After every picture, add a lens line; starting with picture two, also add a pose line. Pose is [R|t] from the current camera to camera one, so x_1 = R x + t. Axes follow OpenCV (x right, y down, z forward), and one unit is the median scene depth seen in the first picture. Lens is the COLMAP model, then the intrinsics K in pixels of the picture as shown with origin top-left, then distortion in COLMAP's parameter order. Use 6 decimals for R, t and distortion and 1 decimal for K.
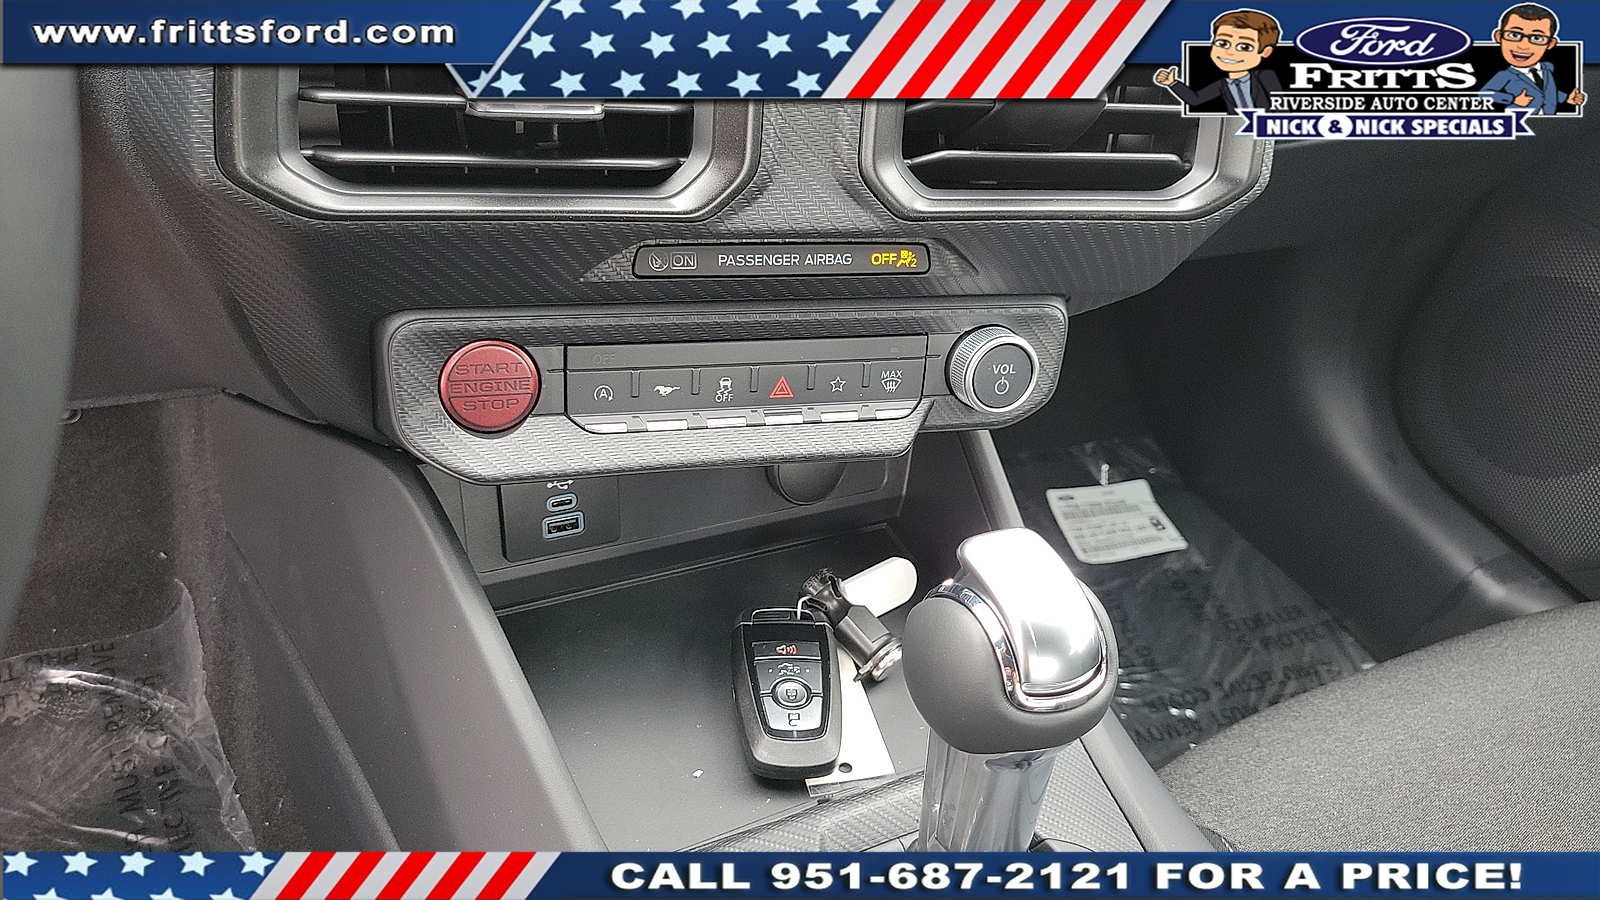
lens RADIAL K [[1228.6, 0, 788.4], [0, 1228.6, 474.0], [0, 0, 1]] dist [0.043117, -0.031061]
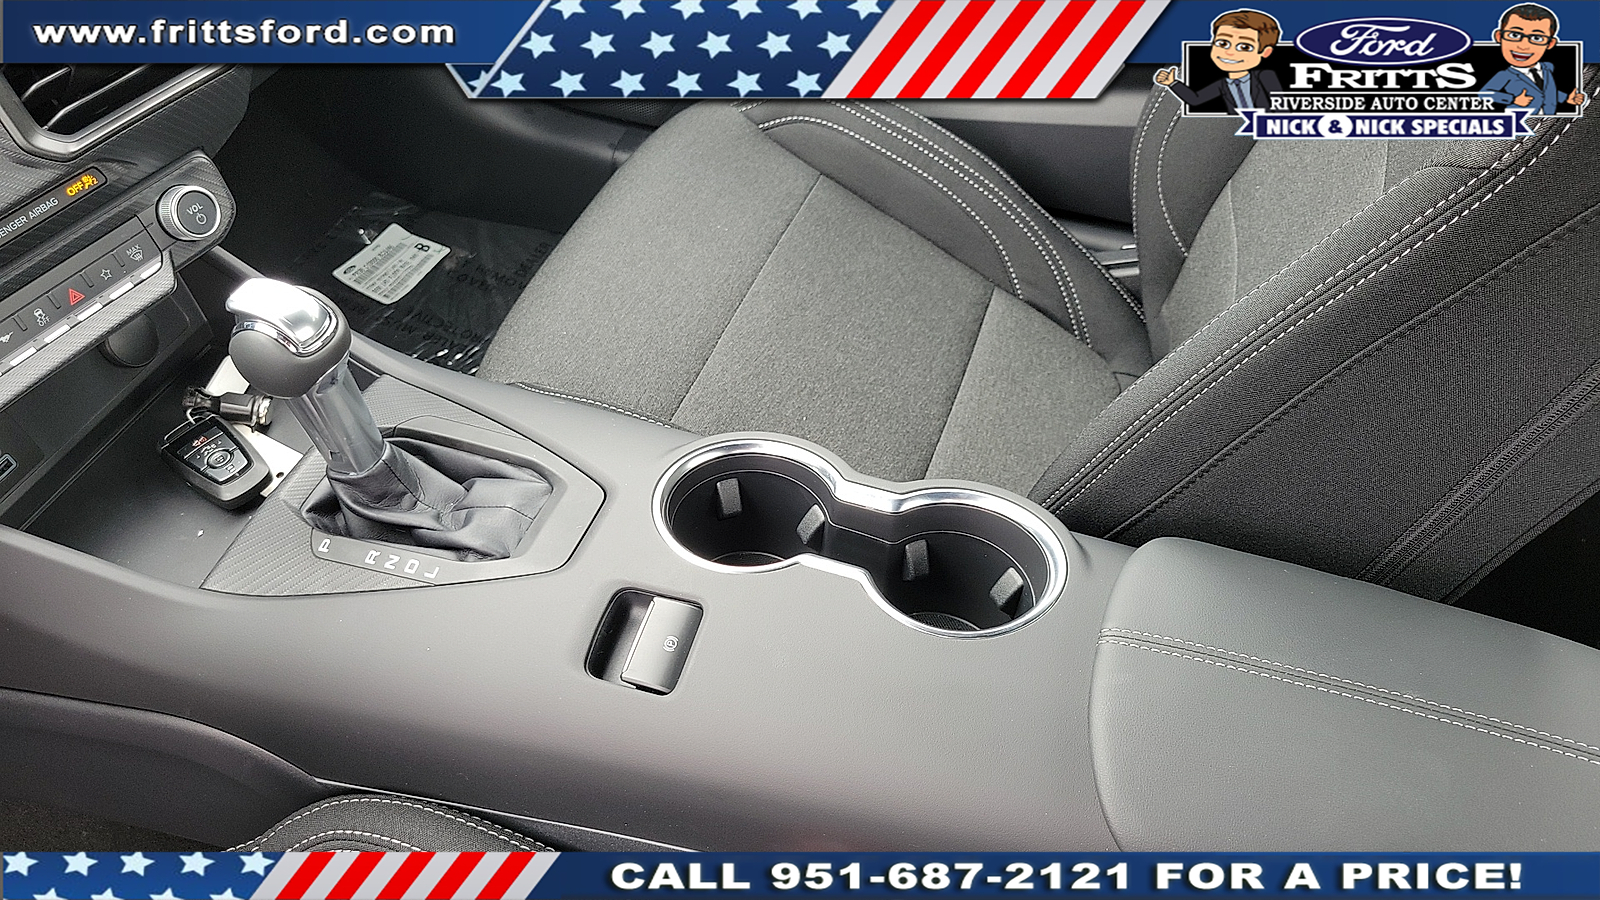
lens RADIAL K [[1228.6, 0, 788.4], [0, 1228.6, 474.0], [0, 0, 1]] dist [0.043117, -0.031061]
pose [[0.711218, -0.609960, 0.349454, -0.046170], [0.531684, 0.791947, 0.300220, 0.108576], [-0.459871, -0.027723, 0.887553, -0.751721]]
